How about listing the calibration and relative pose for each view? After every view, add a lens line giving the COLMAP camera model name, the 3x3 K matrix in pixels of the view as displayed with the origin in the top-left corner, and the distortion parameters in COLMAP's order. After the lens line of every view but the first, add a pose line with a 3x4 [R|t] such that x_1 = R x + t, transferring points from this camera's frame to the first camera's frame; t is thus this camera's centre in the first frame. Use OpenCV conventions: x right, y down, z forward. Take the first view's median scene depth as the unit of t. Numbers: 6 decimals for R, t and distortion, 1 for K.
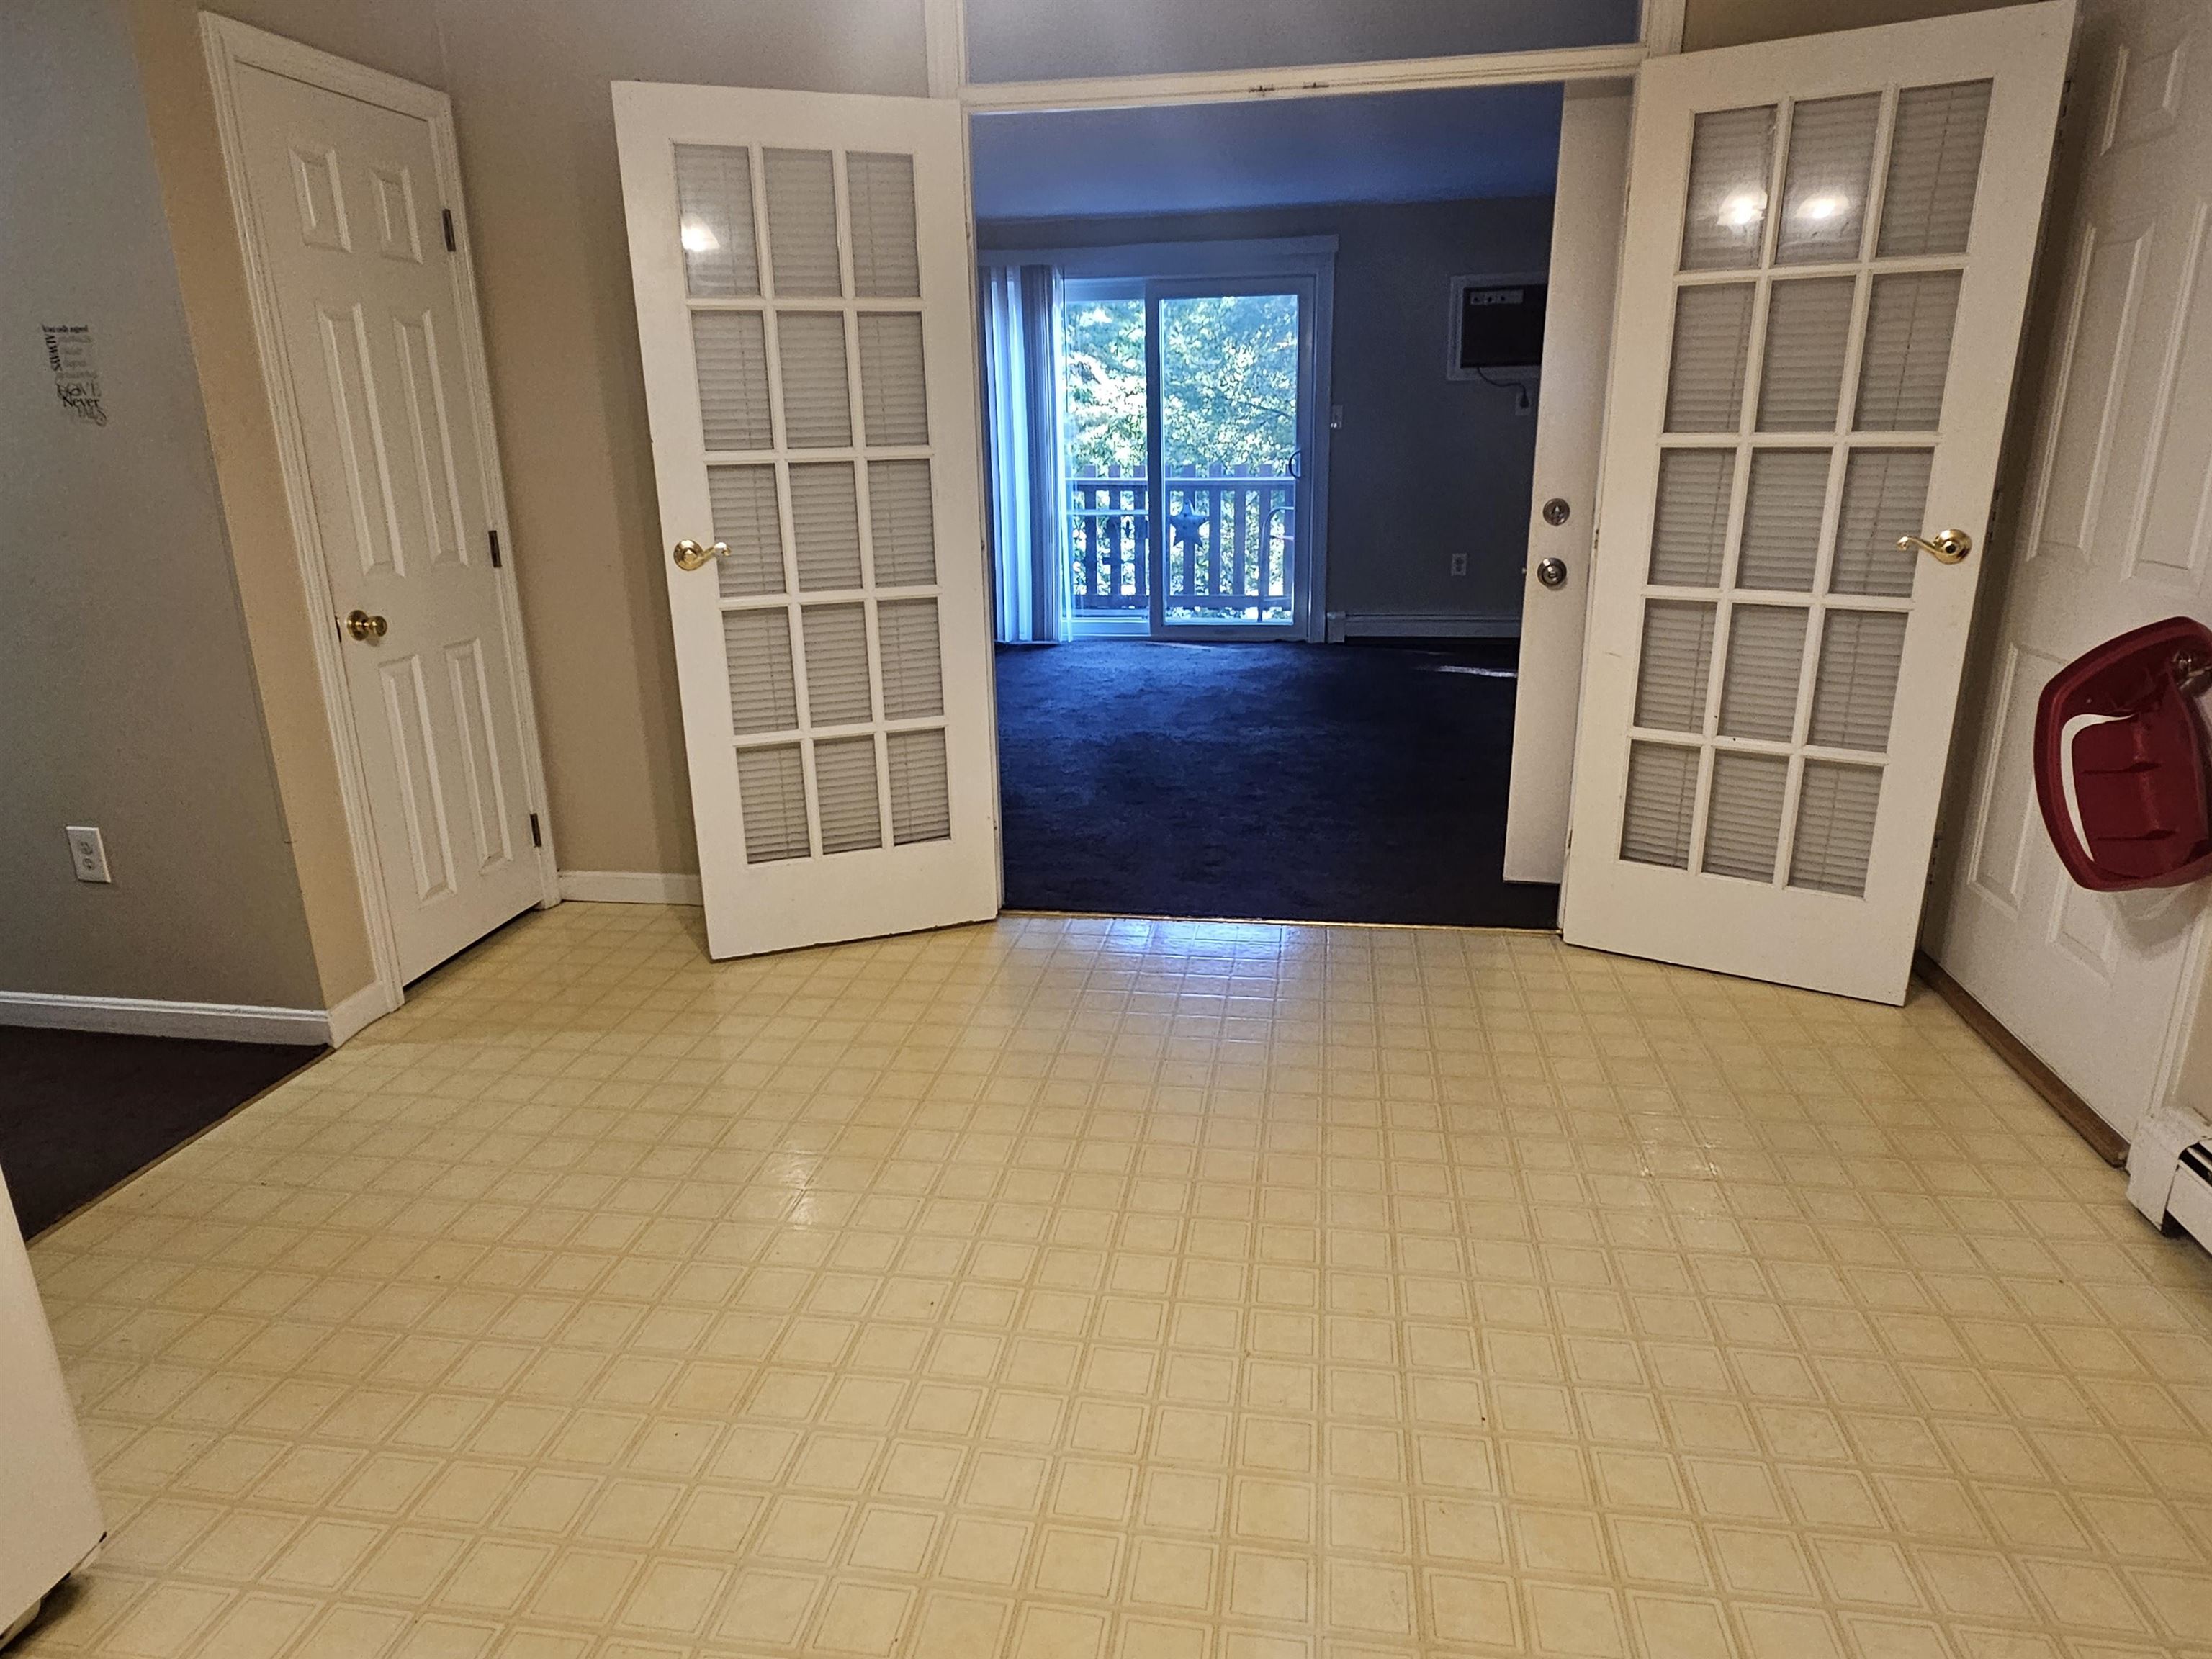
lens RADIAL K [[1353.8, 0, 1098.0], [0, 1353.8, 831.9], [0, 0, 1]] dist [0.004362, -0.004558]
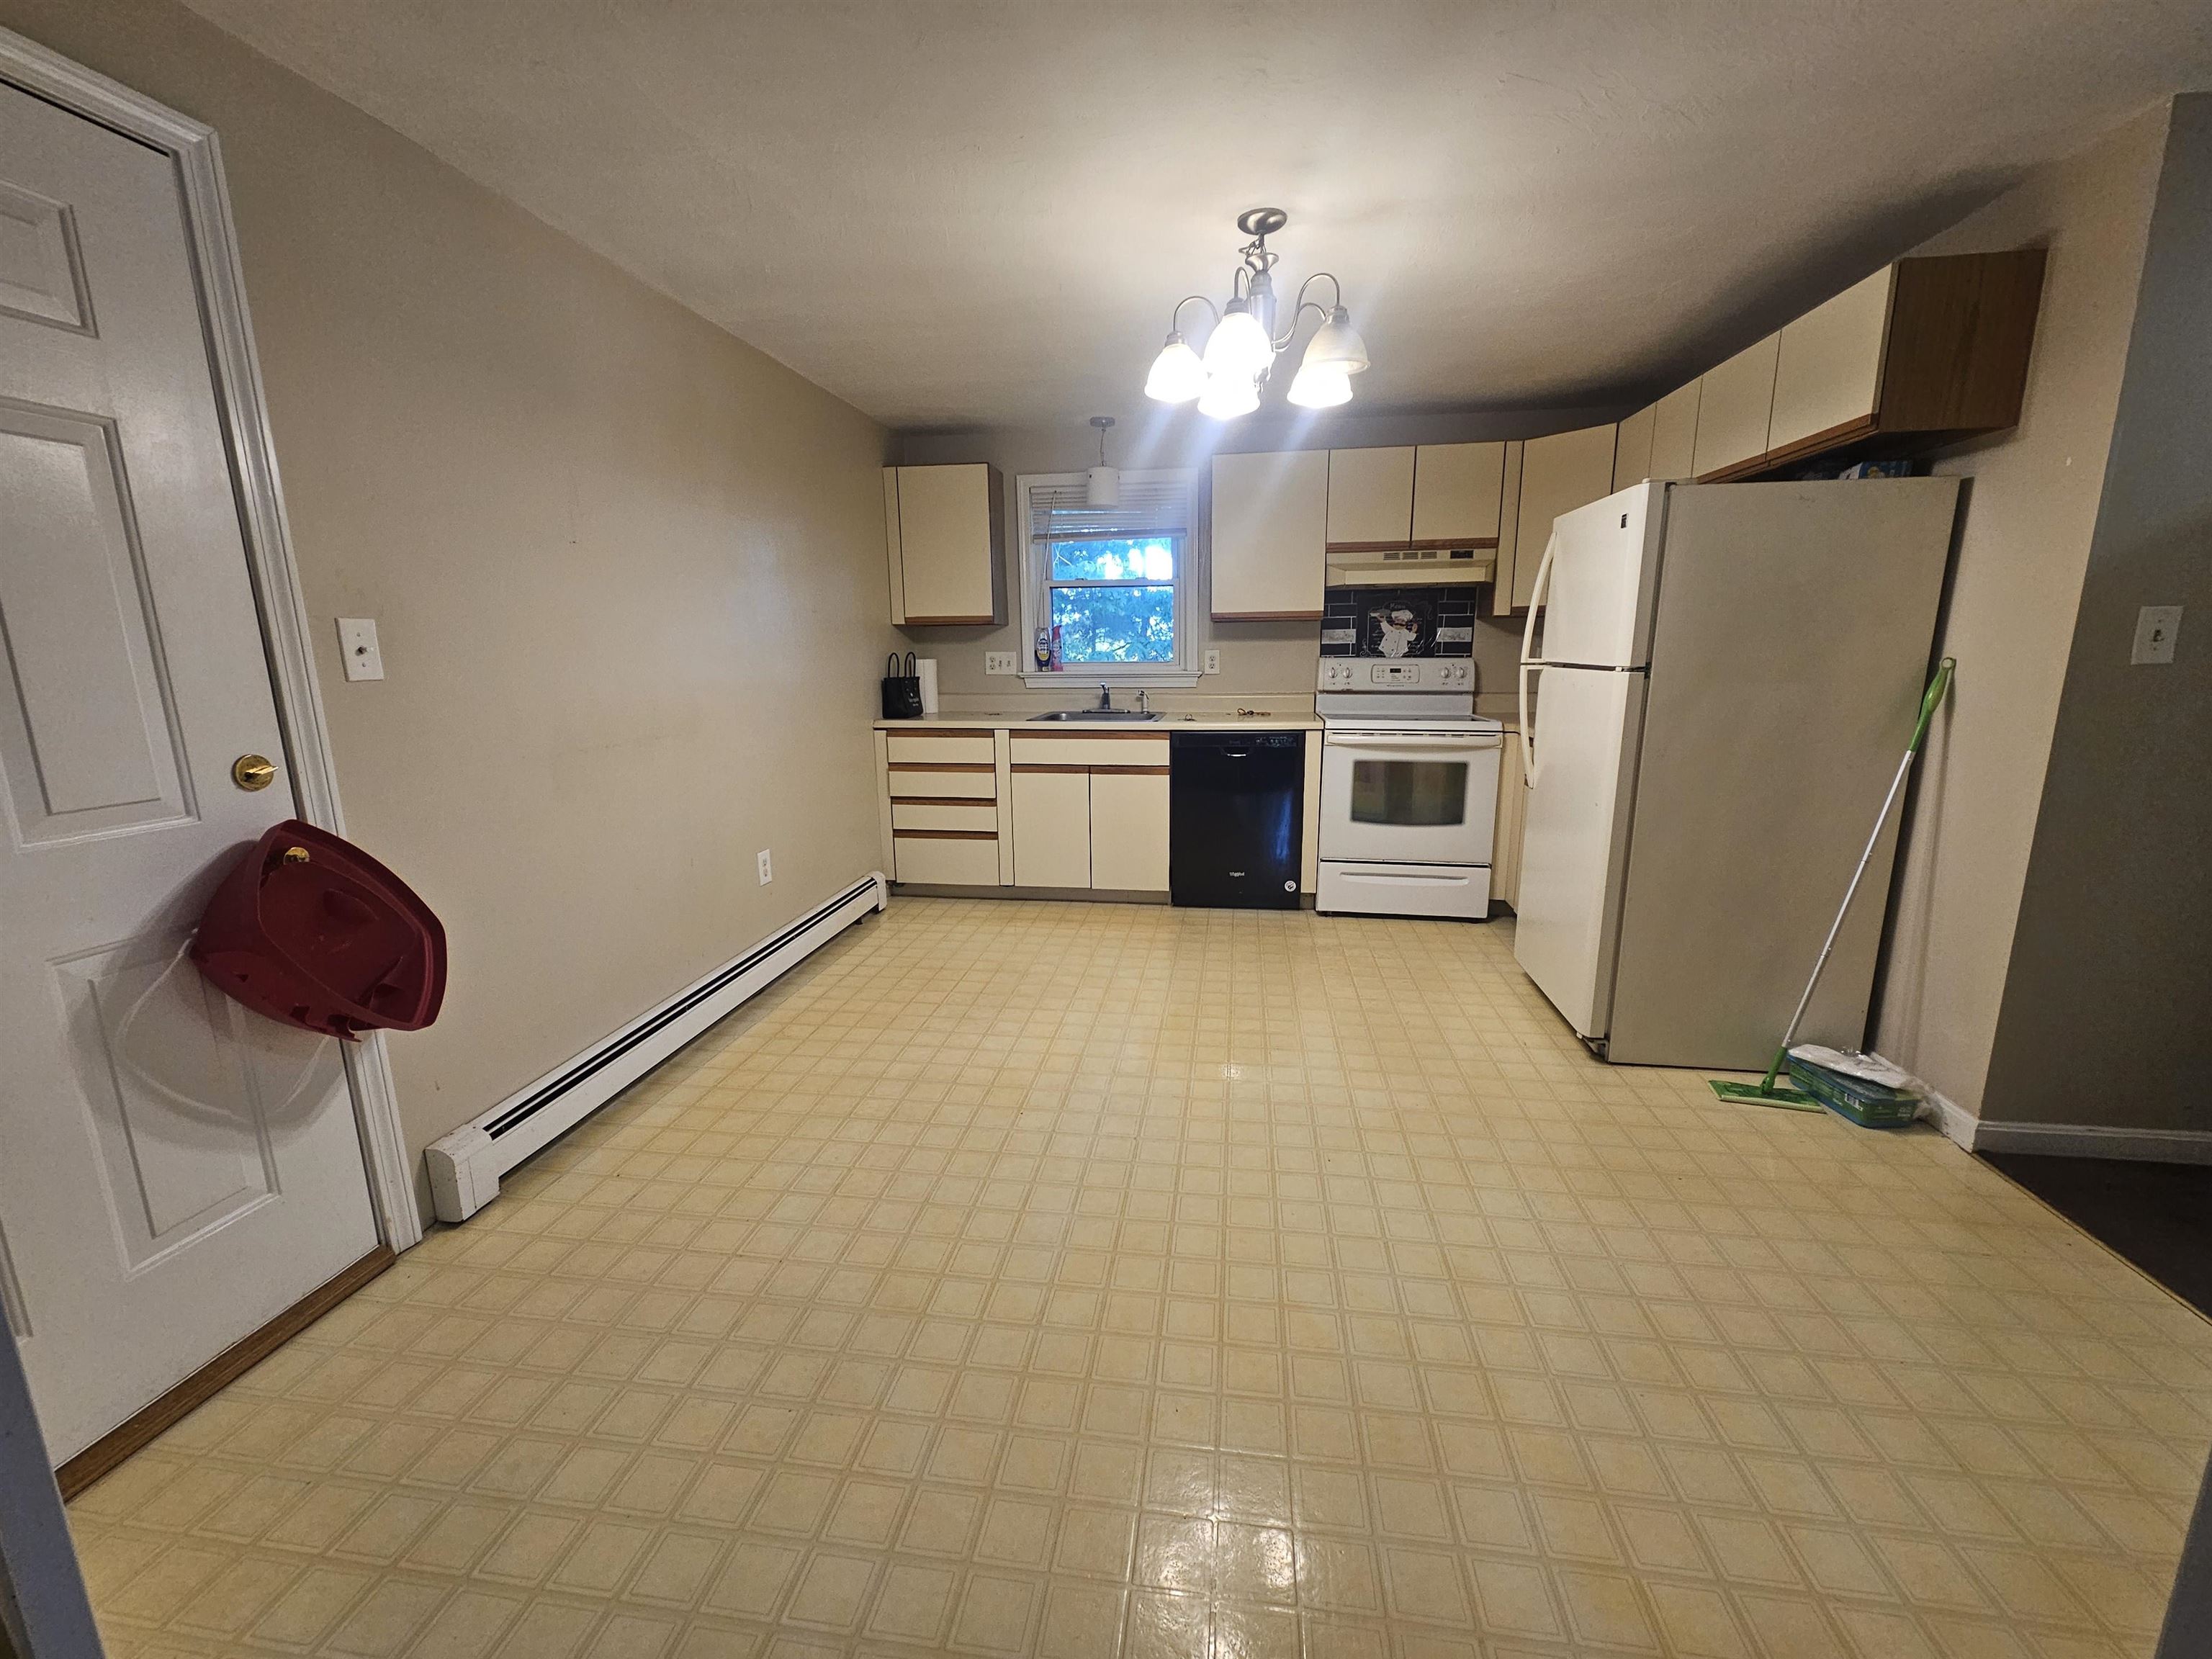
lens RADIAL K [[907.1, 0, 1103.2], [0, 907.1, 837.9], [0, 0, 1]] dist [0.000823, 0.000223]
pose [[-0.999356, 0.034364, -0.010299, 0.041861], [0.025074, 0.874402, 0.484554, -0.149988], [0.025657, 0.483984, -0.874701, 0.513769]]
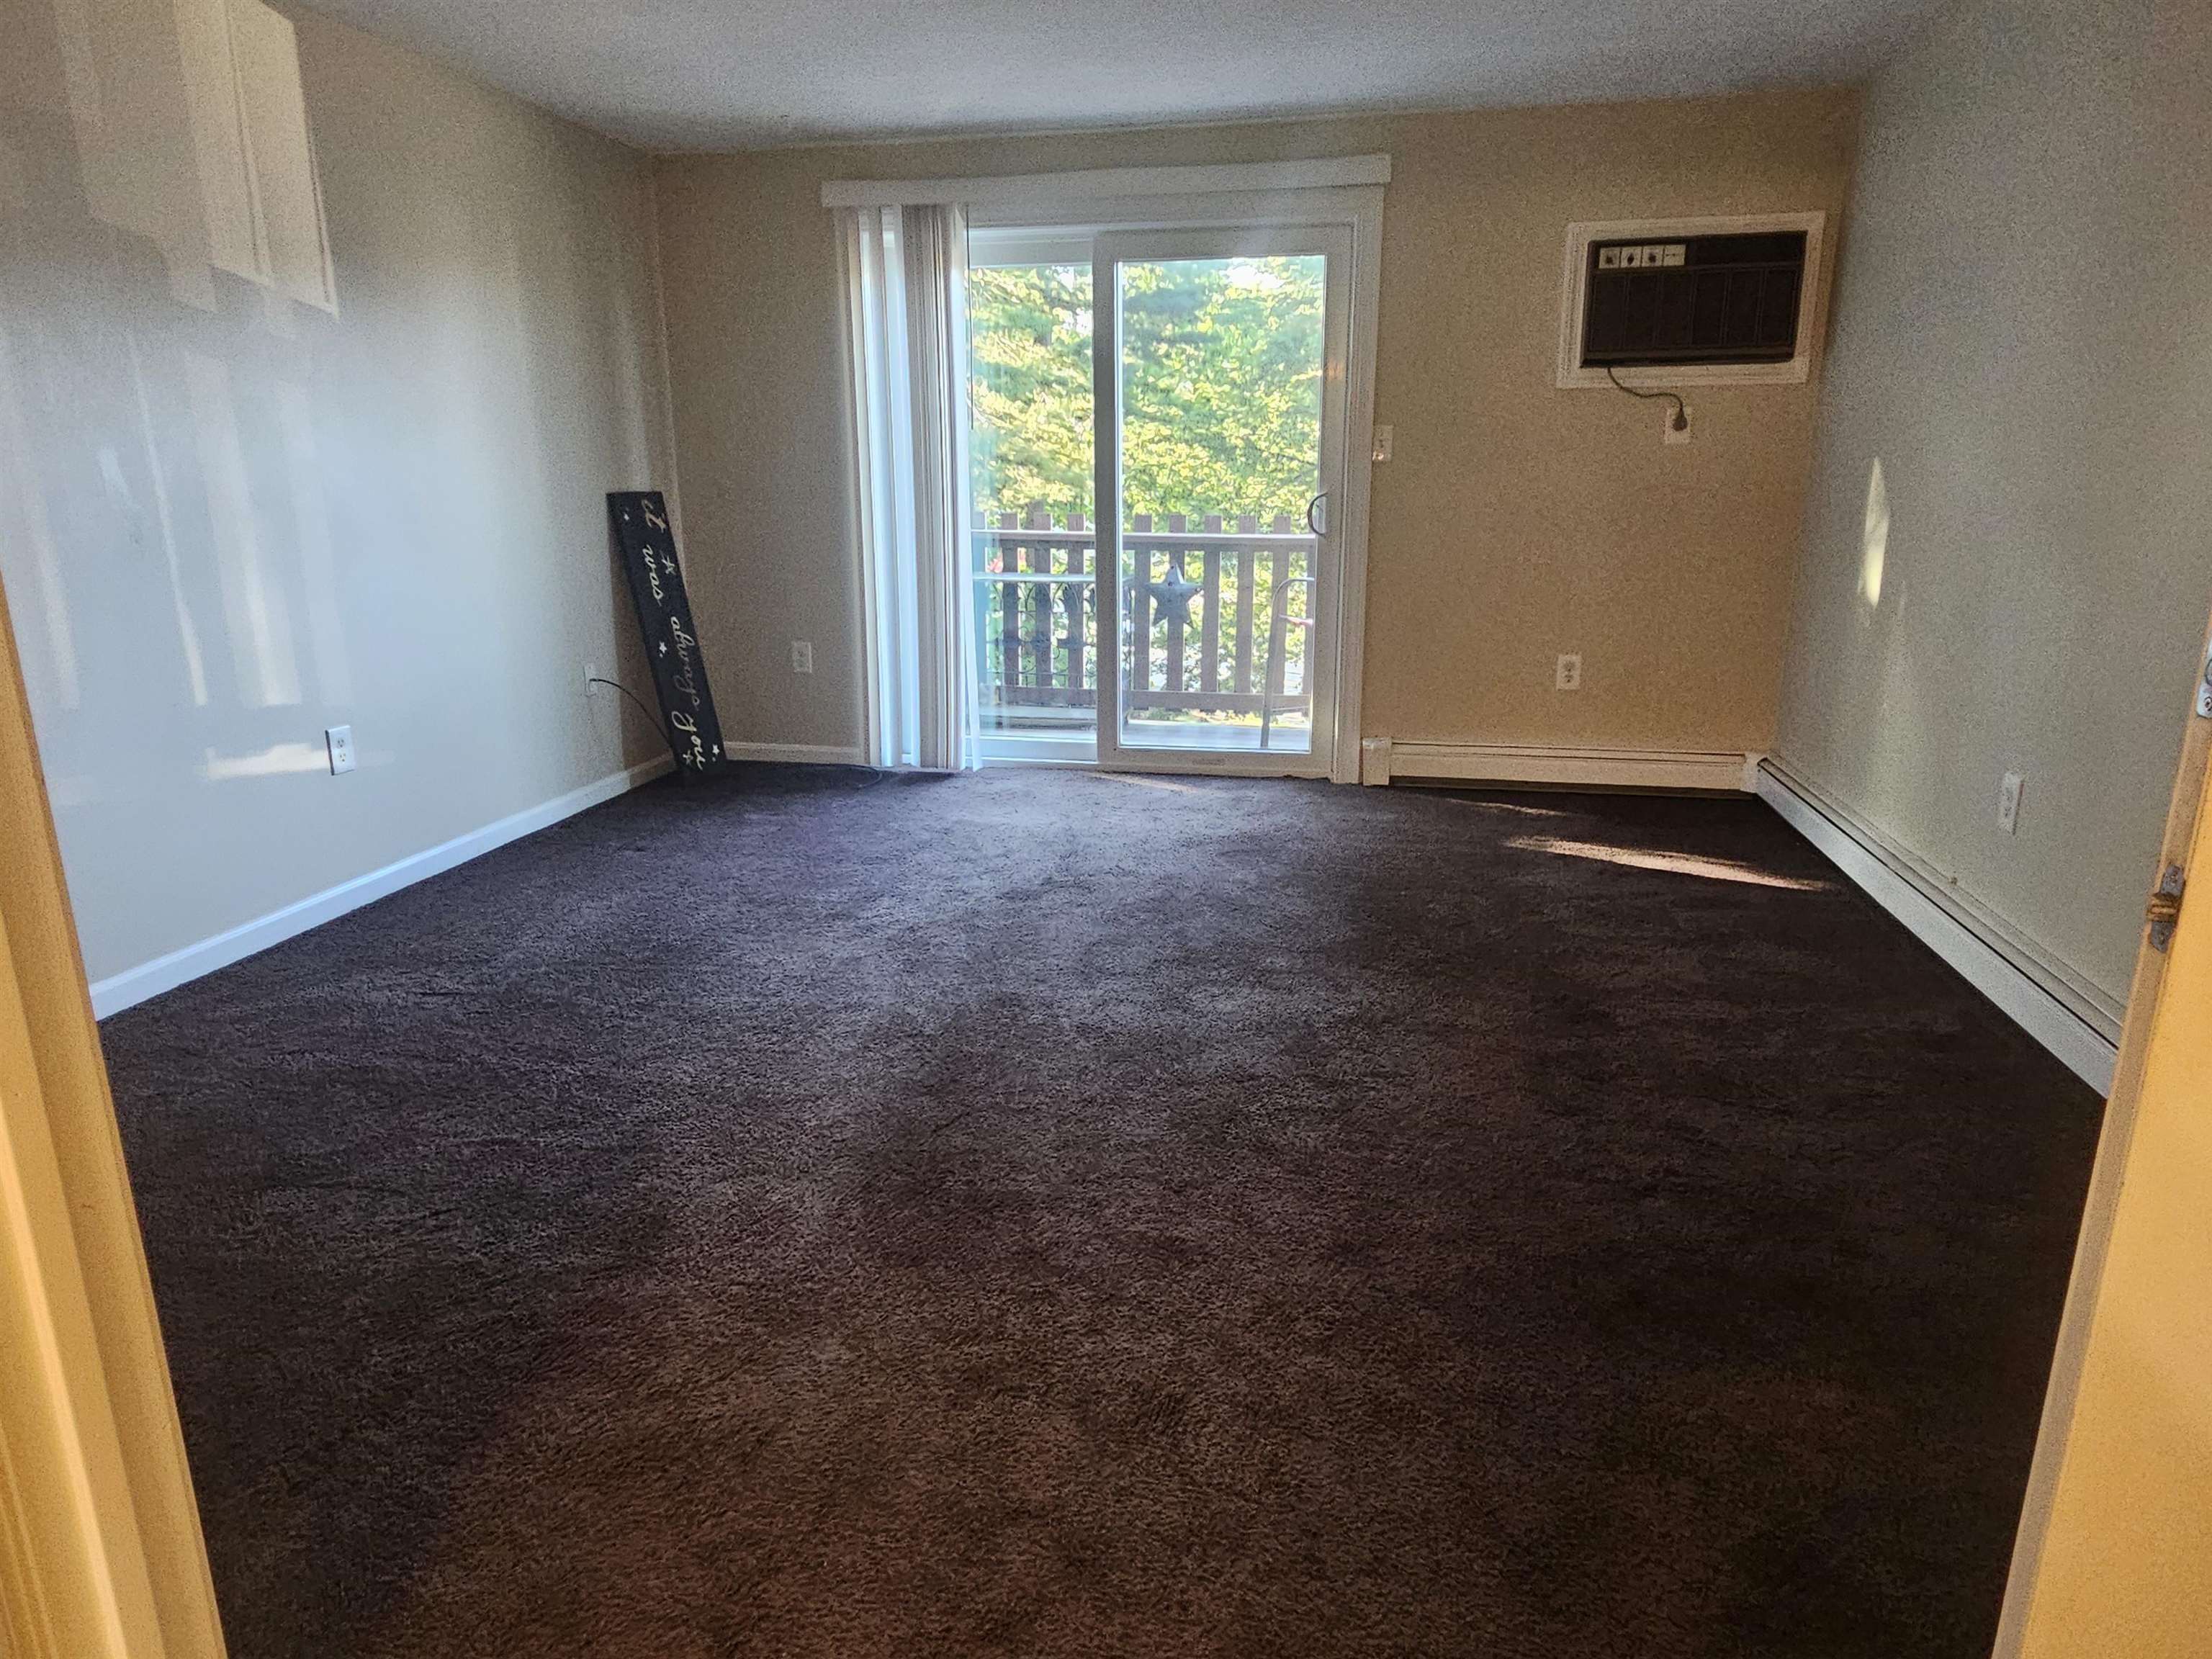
lens RADIAL K [[1353.8, 0, 1102.7], [0, 1353.8, 824.3], [0, 0, 1]] dist [0.004362, -0.004558]
pose [[0.999415, 0.024849, -0.023491, 0.064468], [-0.025880, 0.998667, -0.044655, -0.094995], [0.022350, 0.045237, 0.998726, 0.372017]]
